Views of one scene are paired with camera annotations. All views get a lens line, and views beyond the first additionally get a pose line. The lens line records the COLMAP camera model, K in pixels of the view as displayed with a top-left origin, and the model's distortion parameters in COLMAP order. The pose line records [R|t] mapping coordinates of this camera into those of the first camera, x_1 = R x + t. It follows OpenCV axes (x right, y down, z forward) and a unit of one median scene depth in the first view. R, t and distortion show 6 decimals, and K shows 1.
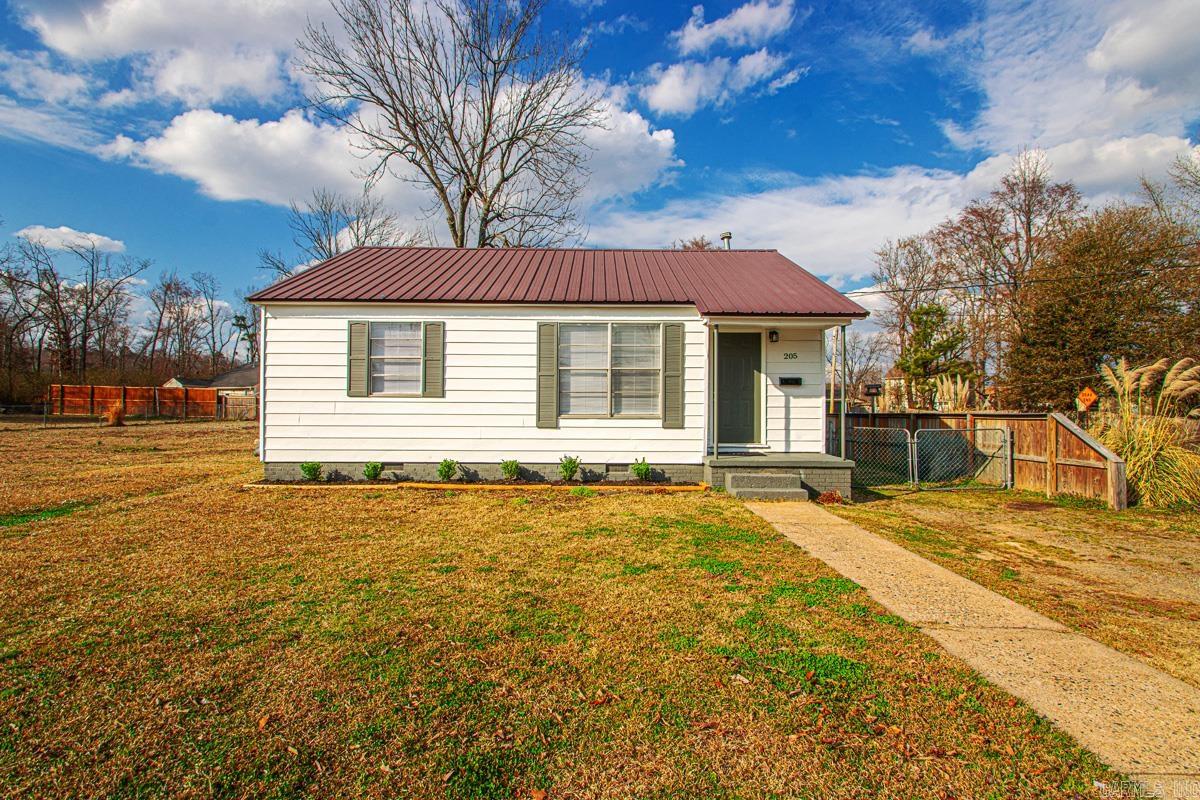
lens RADIAL K [[553.0, 0, 600.0], [0, 553.0, 400.0], [0, 0, 1]] dist [0.020200, -0.018177]
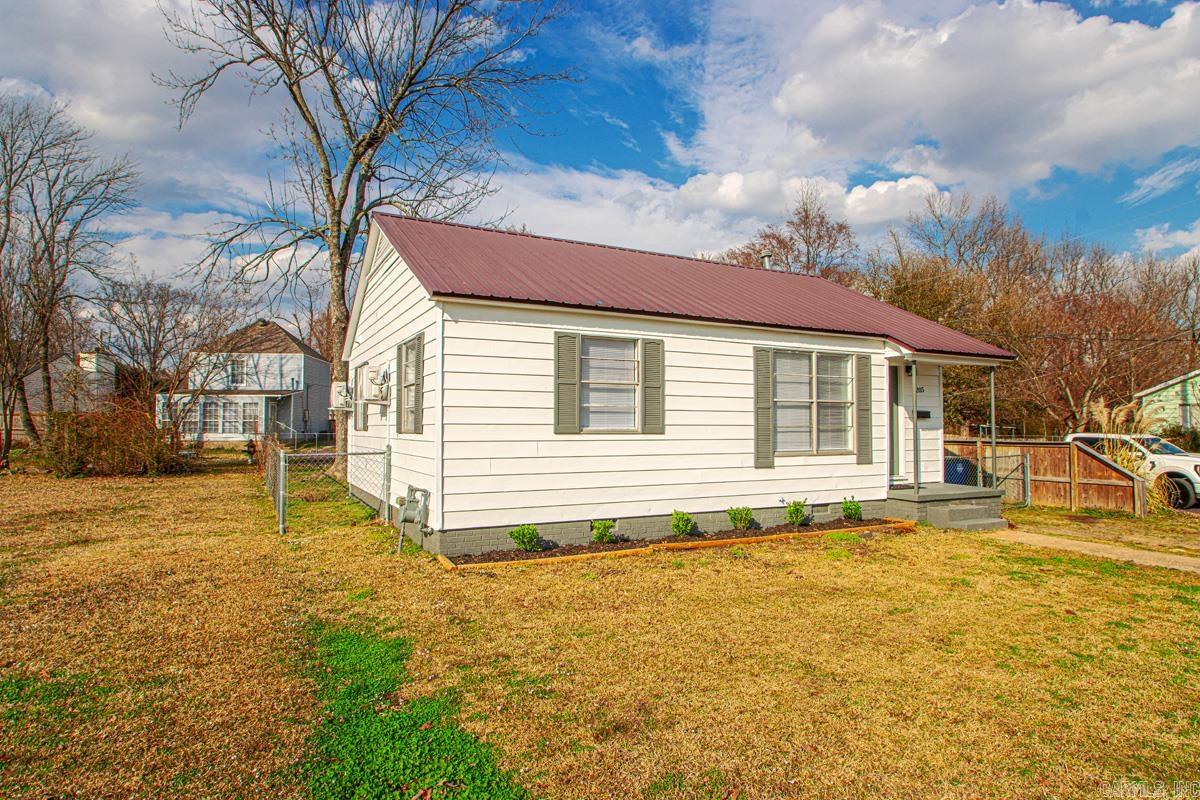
lens RADIAL K [[660.5, 0, 600.0], [0, 660.5, 400.0], [0, 0, 1]] dist [-0.021725, -0.000123]
pose [[0.893247, 0.016446, 0.449265, -0.795041], [-0.009817, 0.999806, -0.017081, -0.036191], [-0.449459, 0.010847, 0.893235, 0.178847]]
